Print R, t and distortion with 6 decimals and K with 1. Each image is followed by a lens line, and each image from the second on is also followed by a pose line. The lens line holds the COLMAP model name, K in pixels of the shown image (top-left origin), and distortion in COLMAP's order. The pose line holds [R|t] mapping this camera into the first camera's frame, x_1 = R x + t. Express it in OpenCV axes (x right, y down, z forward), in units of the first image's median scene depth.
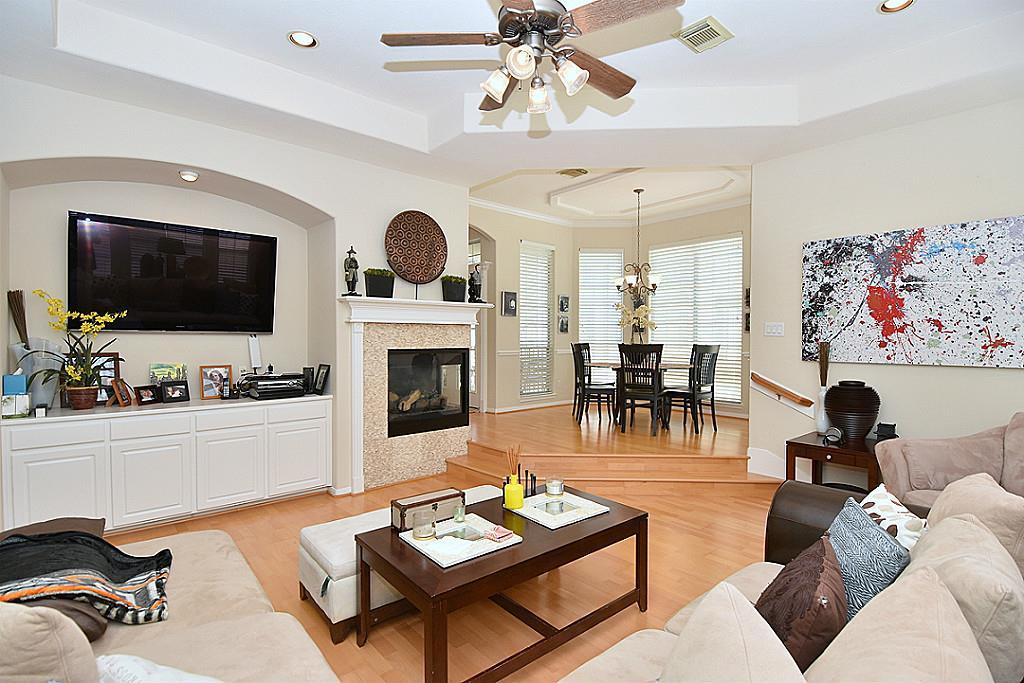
lens RADIAL K [[494.7, 0, 512.7], [0, 494.7, 338.3], [0, 0, 1]] dist [-0.016393, -0.000577]
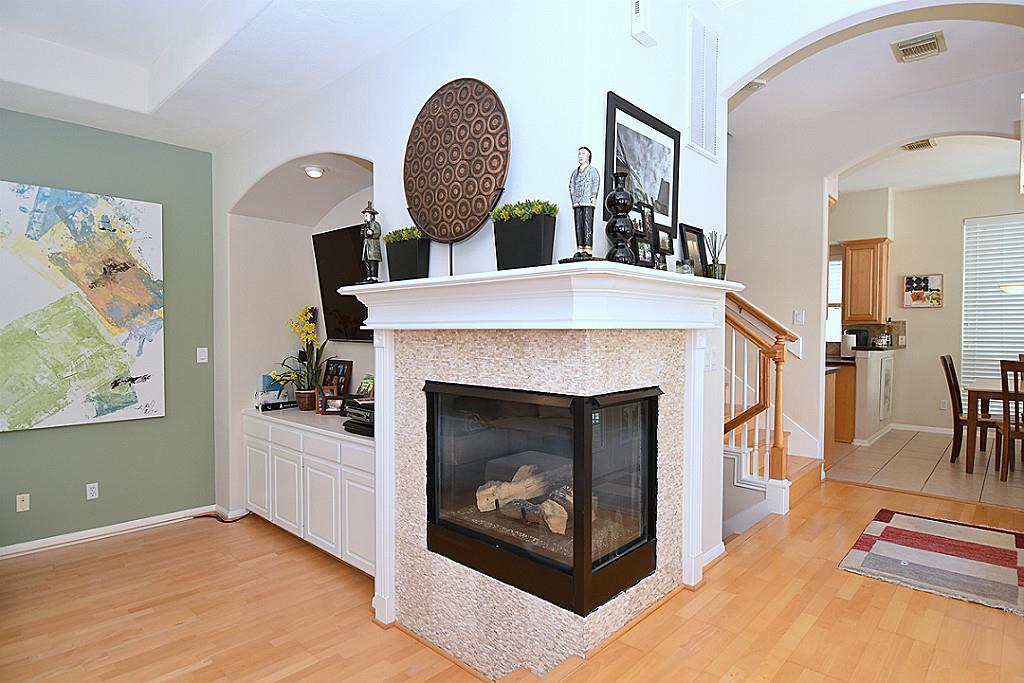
lens RADIAL K [[553.5, 0, 523.5], [0, 553.5, 344.1], [0, 0, 1]] dist [0.013379, -0.018237]
pose [[0.113216, 0.024146, -0.993277, 0.319663], [-0.004019, 0.999708, 0.023844, -0.028309], [0.993562, 0.001292, 0.113280, 0.993468]]
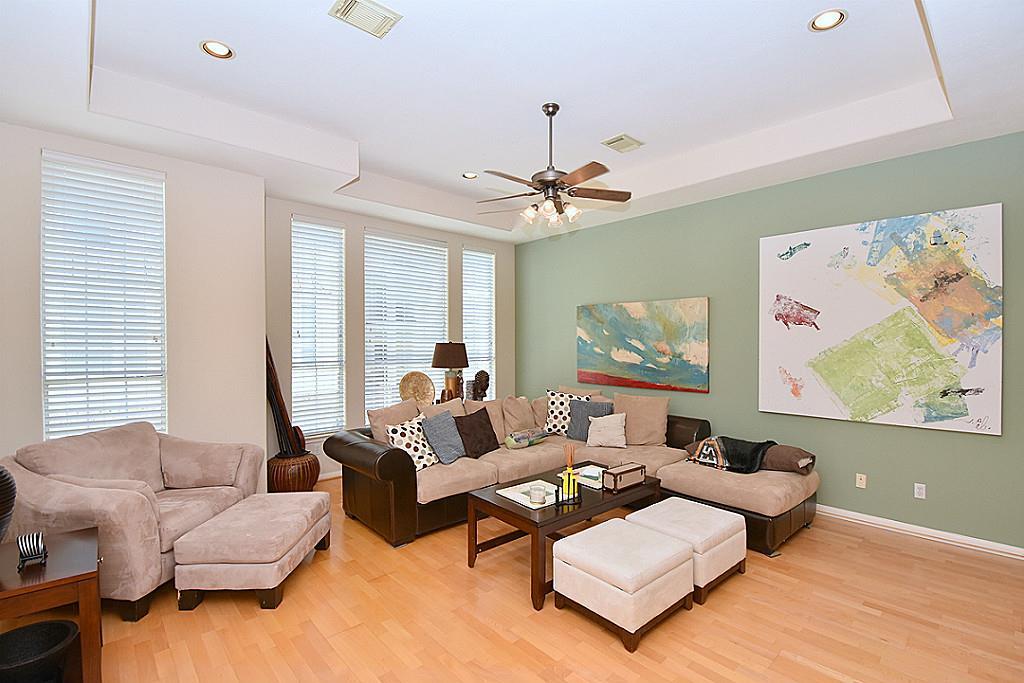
lens RADIAL K [[455.0, 0, 503.5], [0, 455.0, 342.1], [0, 0, 1]] dist [-0.001997, -0.011784]
pose [[-0.999709, 0.003234, -0.023893, 0.123996], [0.003080, 0.999974, 0.006470, -0.031303], [0.023913, 0.006394, -0.999694, 1.141147]]
